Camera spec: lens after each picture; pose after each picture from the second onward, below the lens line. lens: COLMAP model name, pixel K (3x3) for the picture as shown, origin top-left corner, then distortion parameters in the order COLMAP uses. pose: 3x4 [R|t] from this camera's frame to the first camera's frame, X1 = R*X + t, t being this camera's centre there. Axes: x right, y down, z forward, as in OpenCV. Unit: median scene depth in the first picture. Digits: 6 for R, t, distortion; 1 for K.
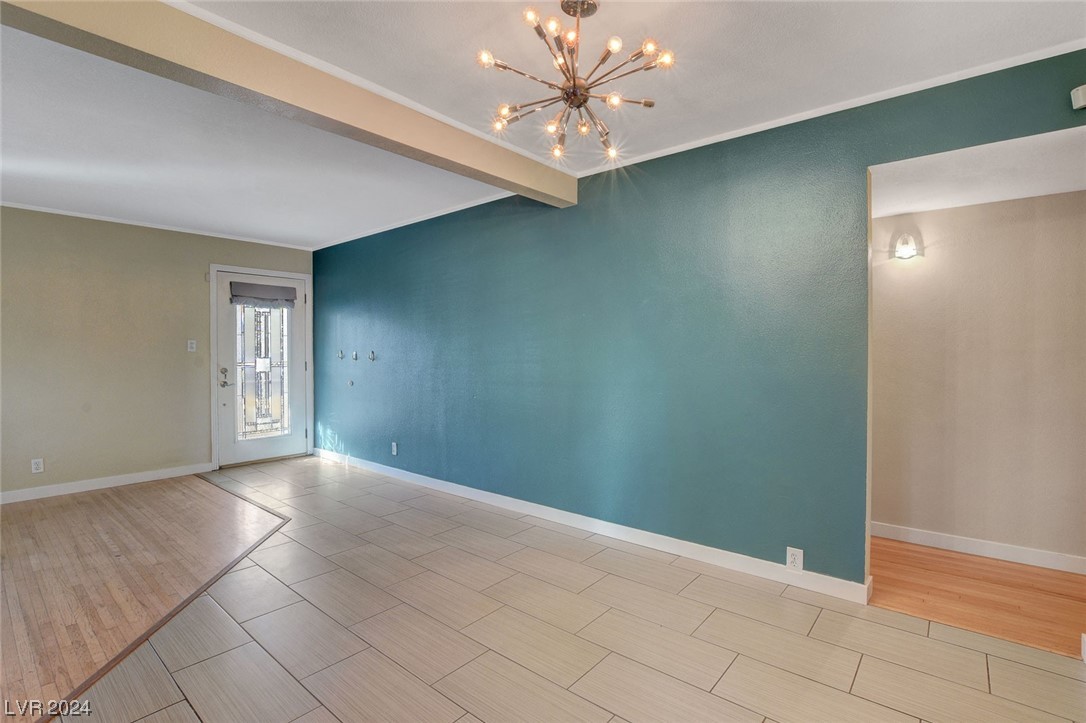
lens RADIAL K [[504.4, 0, 549.7], [0, 504.4, 355.6], [0, 0, 1]] dist [-0.034273, 0.005646]
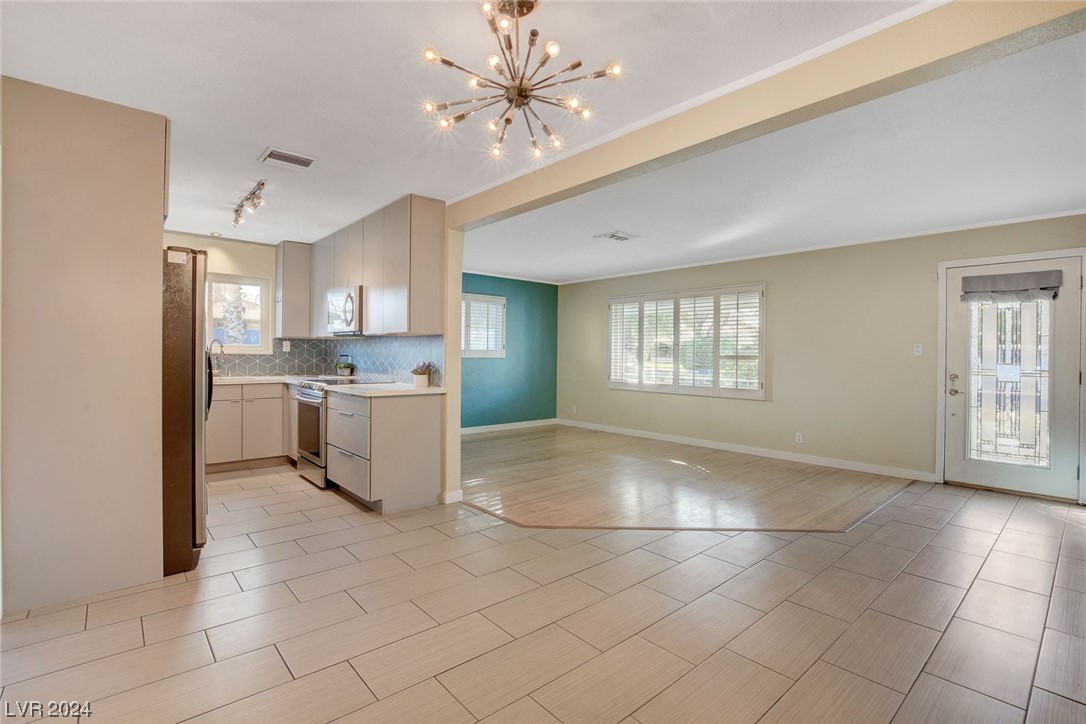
lens RADIAL K [[504.4, 0, 549.7], [0, 504.4, 356.1], [0, 0, 1]] dist [-0.034273, 0.005646]
pose [[-0.151967, 0.007650, -0.988356, 0.350579], [-0.018470, 0.999773, 0.010578, -0.003817], [0.988213, 0.019863, -0.151791, 0.416834]]
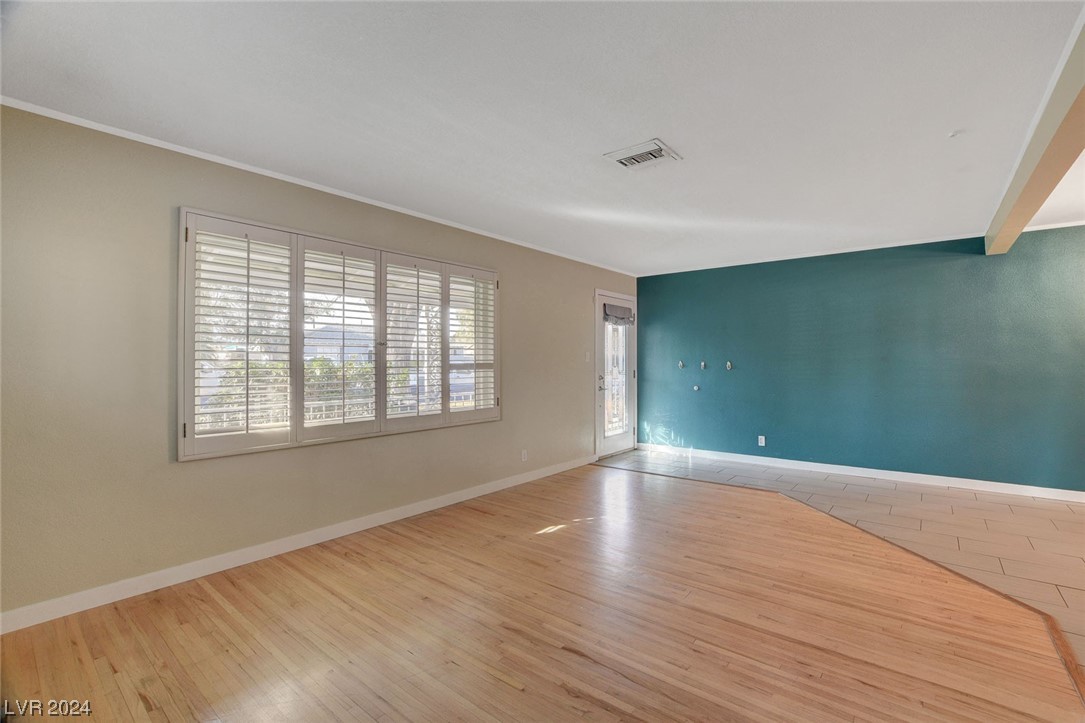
lens RADIAL K [[480.1, 0, 549.4], [0, 480.1, 356.6], [0, 0, 1]] dist [-0.037612, 0.007413]
pose [[0.999935, 0.002050, 0.011181, -0.804548], [-0.001822, 0.999790, -0.020412, 0.003661], [-0.011220, 0.020391, 0.999729, -0.155599]]
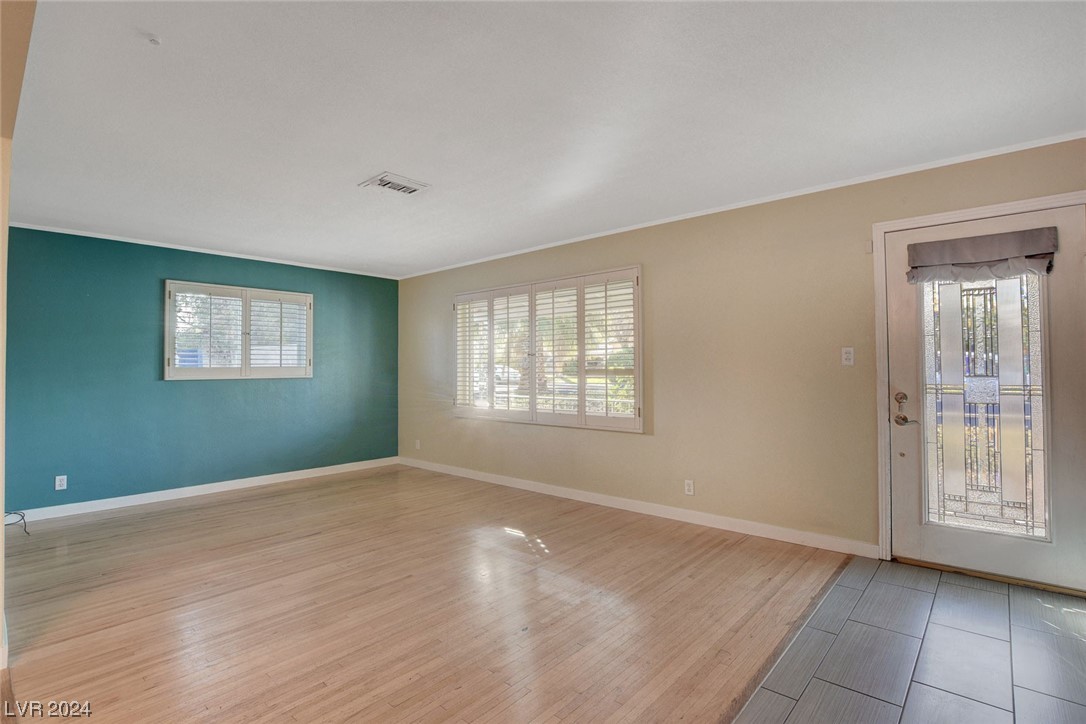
lens RADIAL K [[517.7, 0, 548.6], [0, 517.7, 357.8], [0, 0, 1]] dist [-0.032444, 0.005354]
pose [[-0.030865, -0.017880, -0.999364, -0.034267], [-0.002339, 0.999839, -0.017816, -0.004994], [0.999521, 0.001788, -0.030902, 0.610201]]
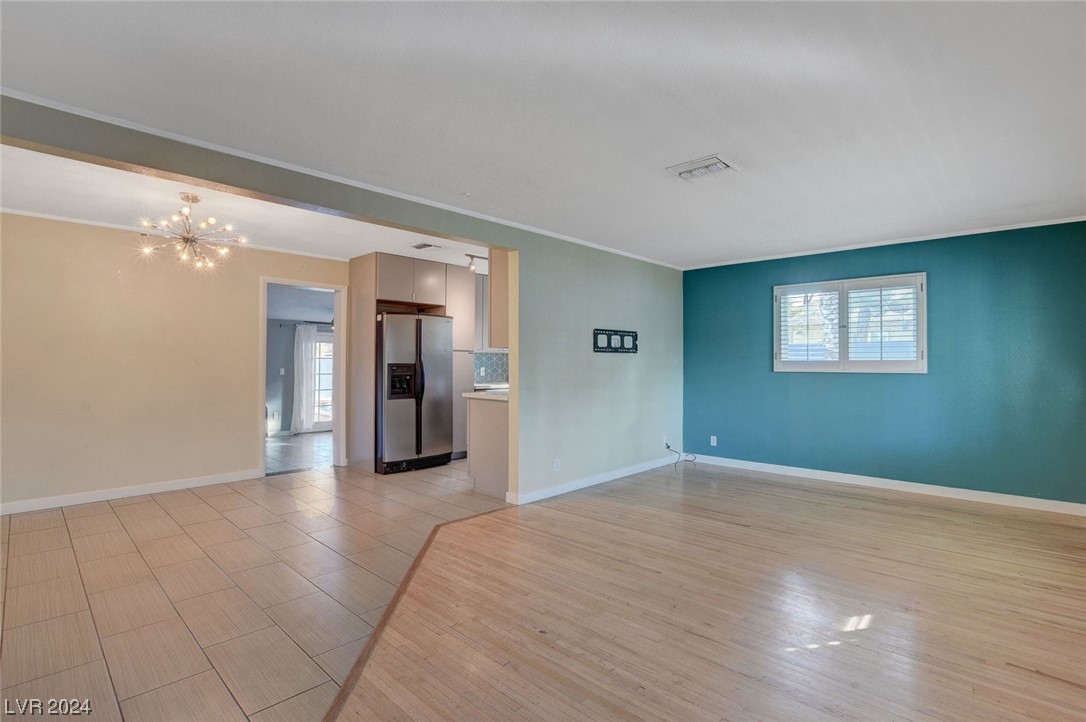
lens RADIAL K [[517.7, 0, 548.6], [0, 517.7, 356.8], [0, 0, 1]] dist [-0.032444, 0.005354]
pose [[-0.997707, 0.000115, 0.067683, -0.541974], [-0.000072, 0.999996, -0.002761, -0.007710], [-0.067683, -0.002760, -0.997703, 1.028345]]
